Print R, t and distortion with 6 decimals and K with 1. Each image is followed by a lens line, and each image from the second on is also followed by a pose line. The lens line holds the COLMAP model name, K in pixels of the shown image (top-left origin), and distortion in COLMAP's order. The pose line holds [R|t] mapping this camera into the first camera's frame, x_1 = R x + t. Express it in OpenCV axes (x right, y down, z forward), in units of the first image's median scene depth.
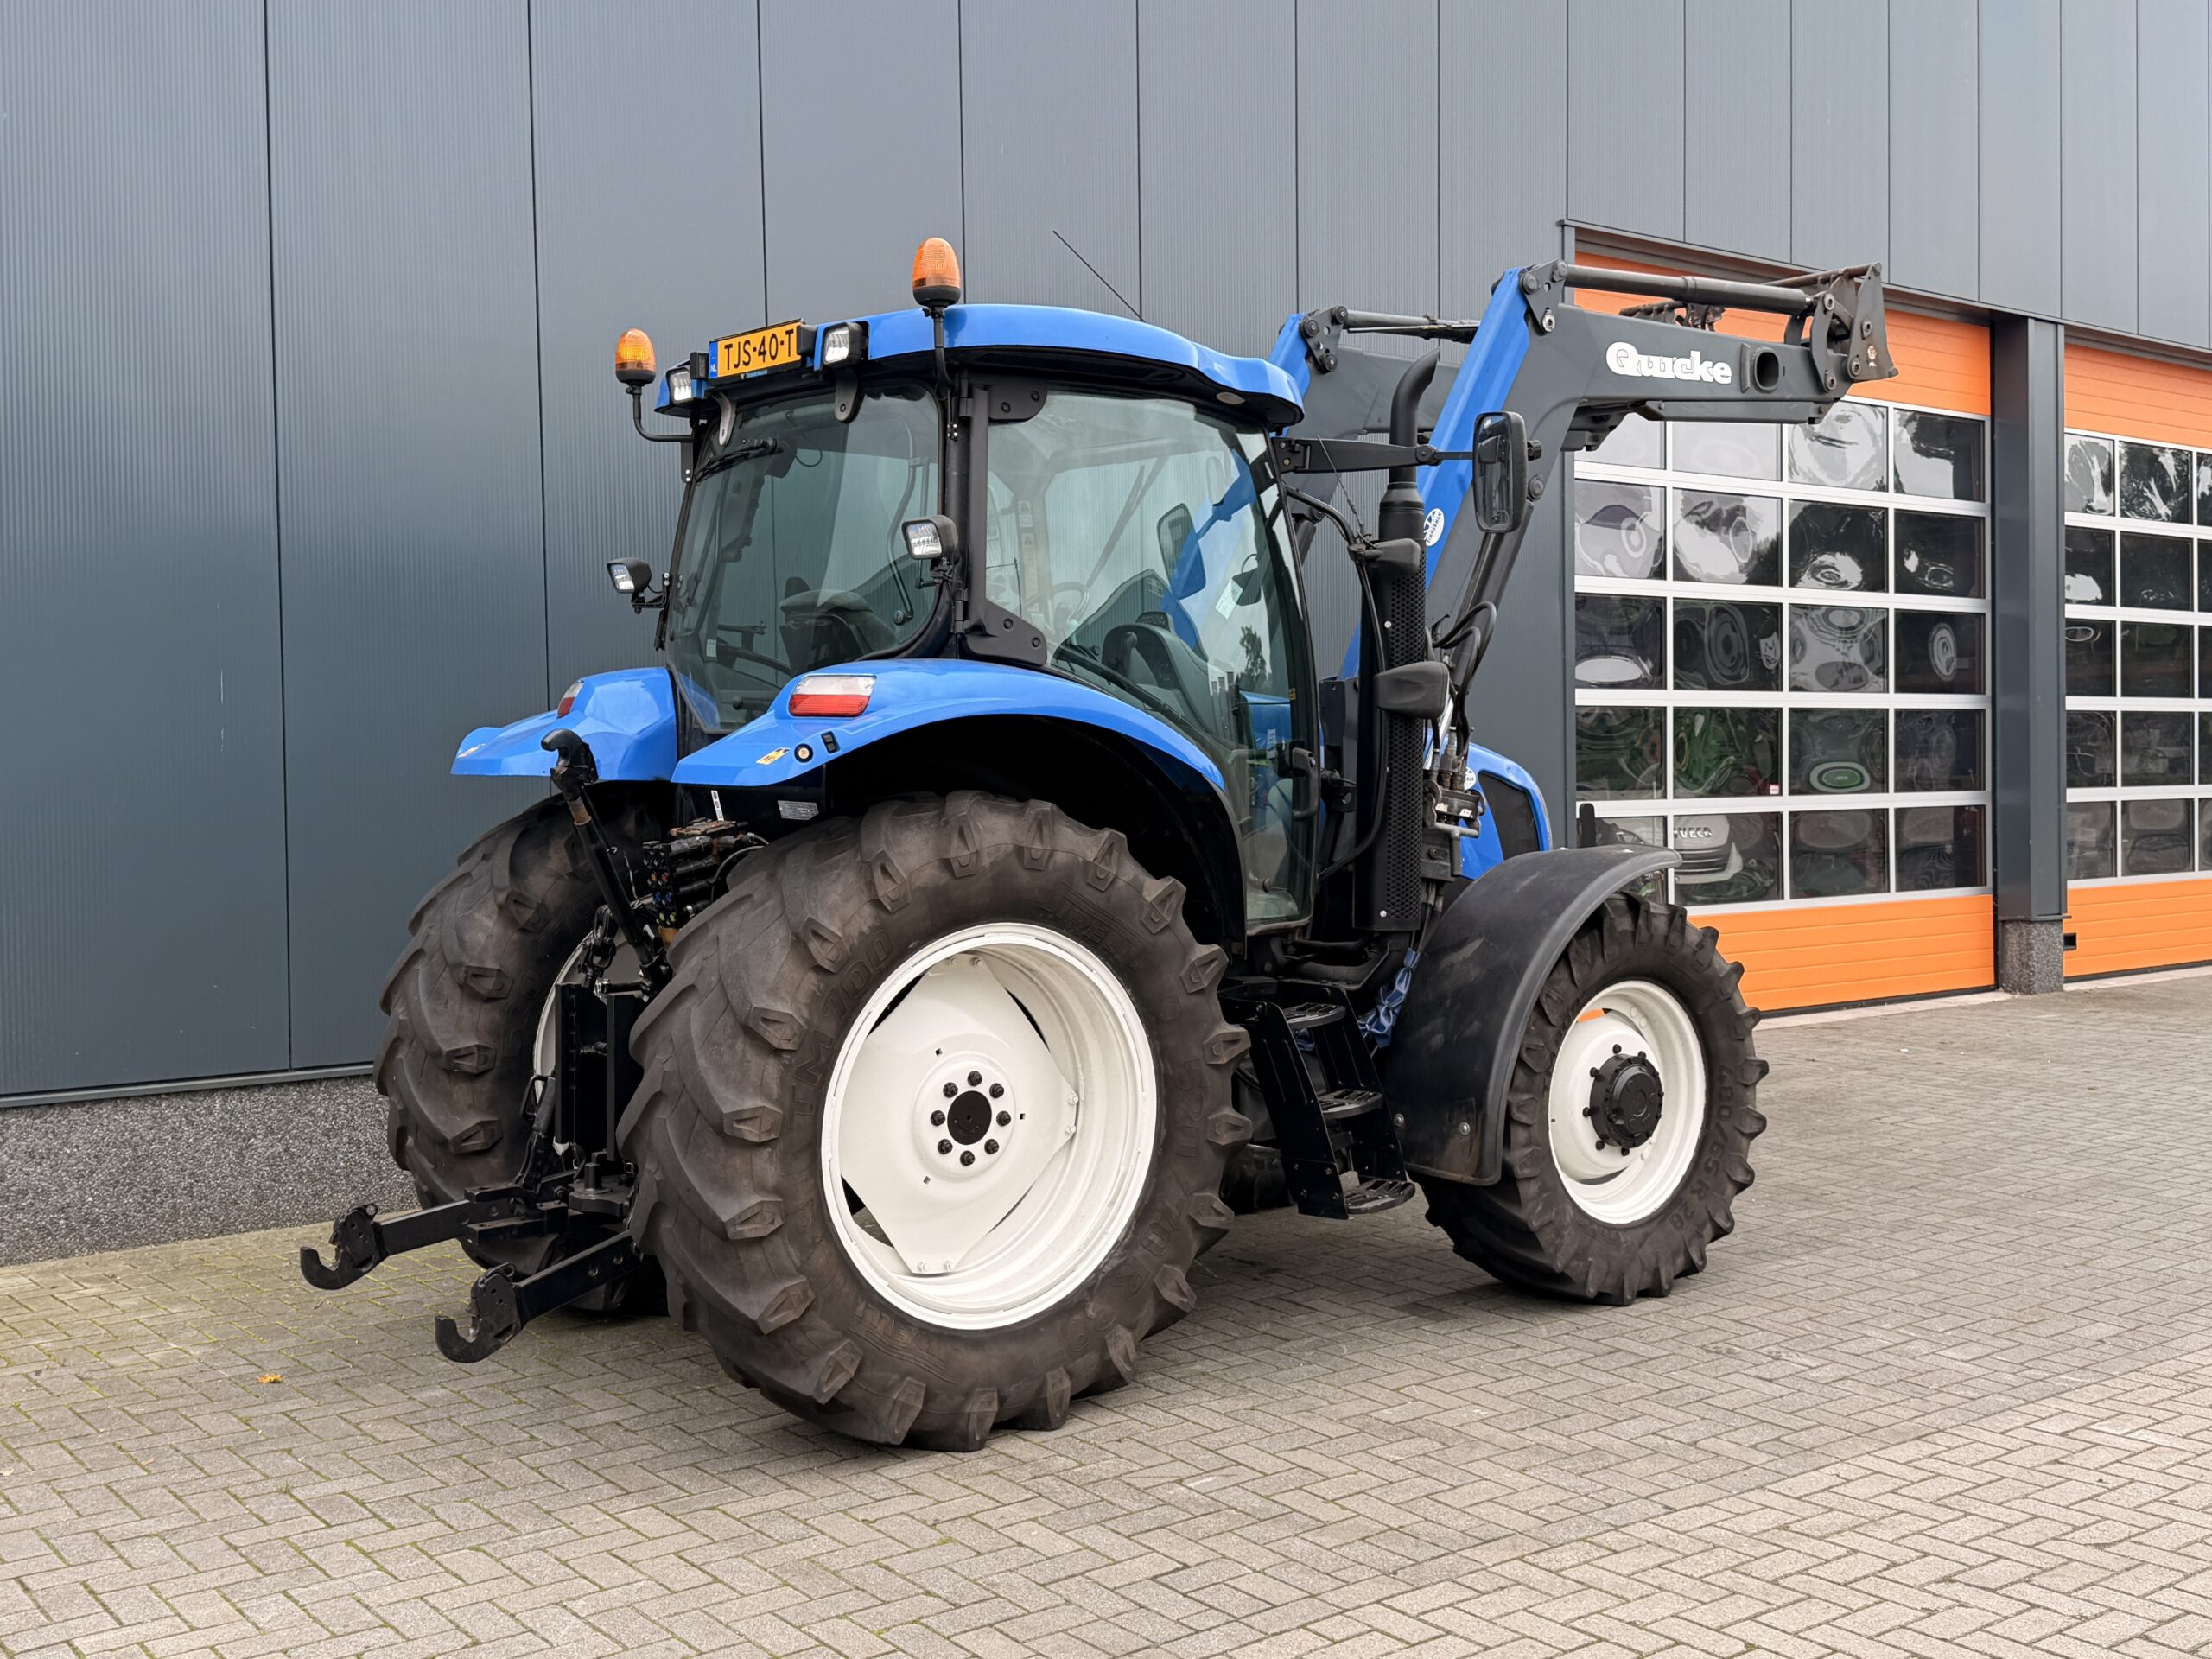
lens RADIAL K [[2336.2, 0, 1106.0], [0, 2336.2, 829.5], [0, 0, 1]] dist [0.055305, -0.019253]
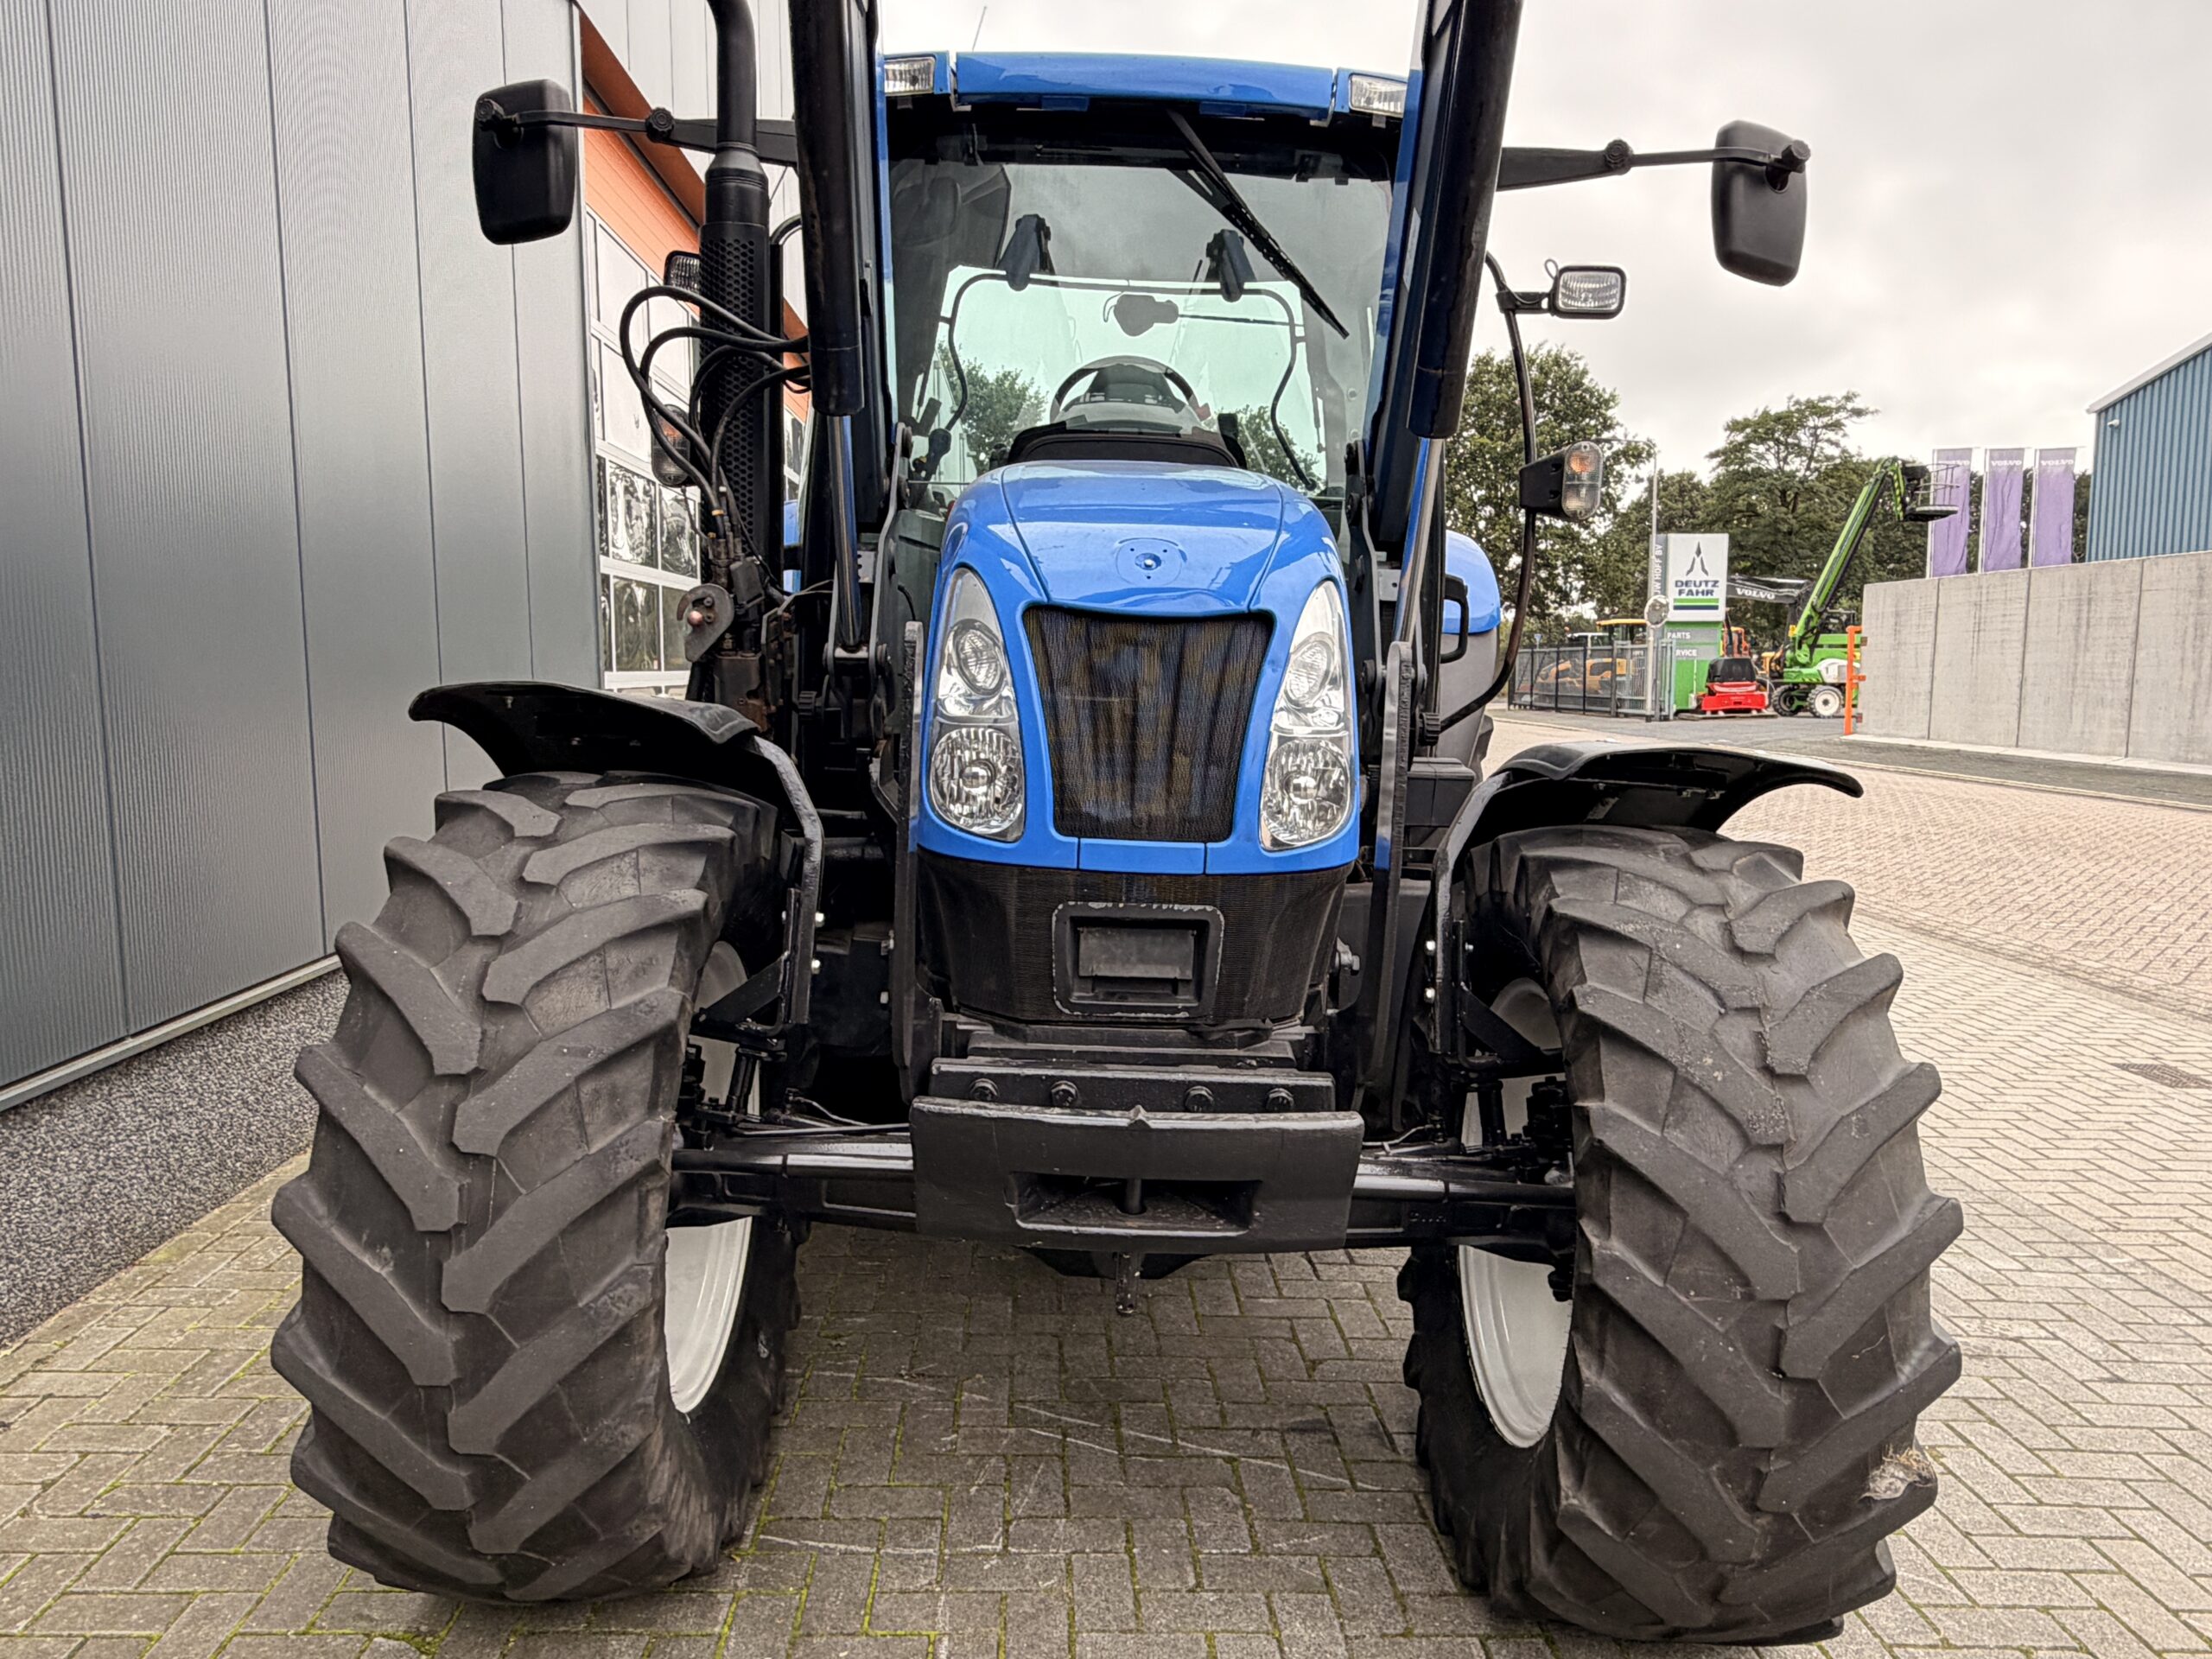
lens RADIAL K [[1530.2, 0, 1106.0], [0, 1530.2, 829.5], [0, 0, 1]] dist [0.004287, 0.003096]
pose [[0.592428, -0.073906, 0.802226, -0.308138], [0.010247, 0.996394, 0.084226, 0.002827], [-0.805558, -0.041677, 0.591049, 0.943641]]
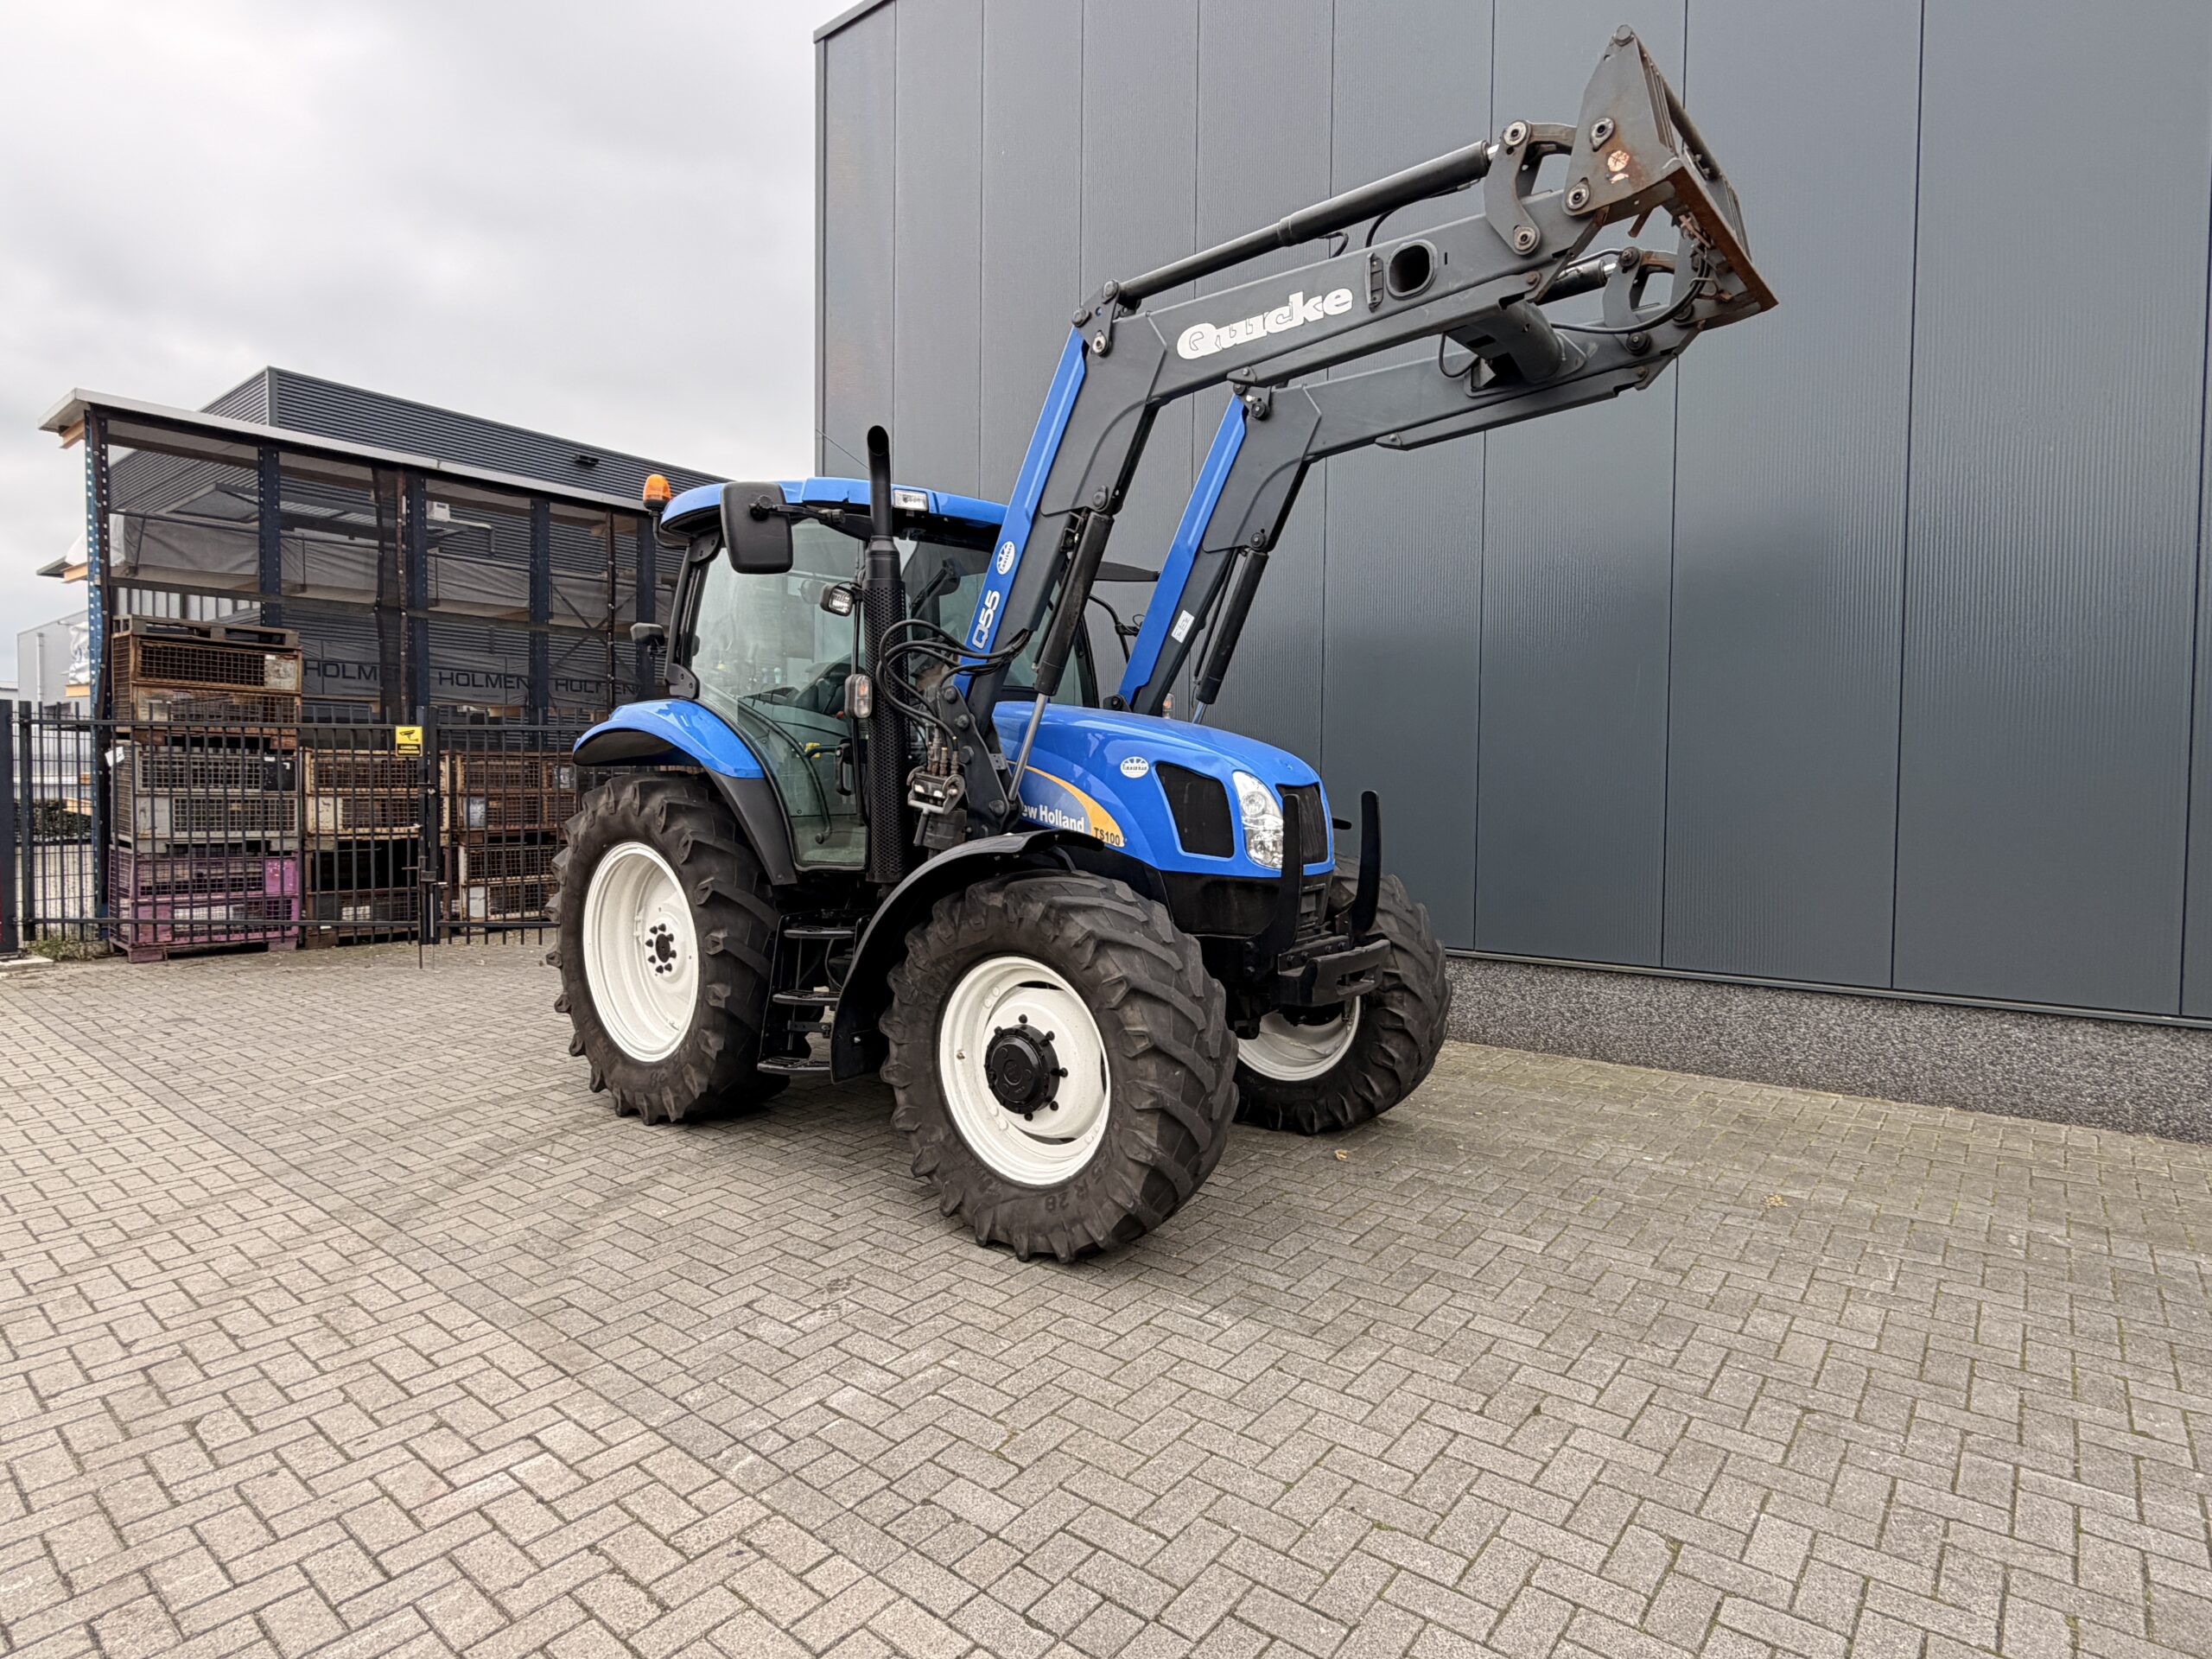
lens RADIAL K [[1175.5, 0, 1108.8], [0, 1175.5, 836.1], [0, 0, 1]] dist [-0.004304, 0.000642]
pose [[0.229656, 0.054667, -0.971735, 0.817707], [-0.035364, 0.998231, 0.047800, -0.018686], [0.972629, 0.023387, 0.231183, 0.997224]]
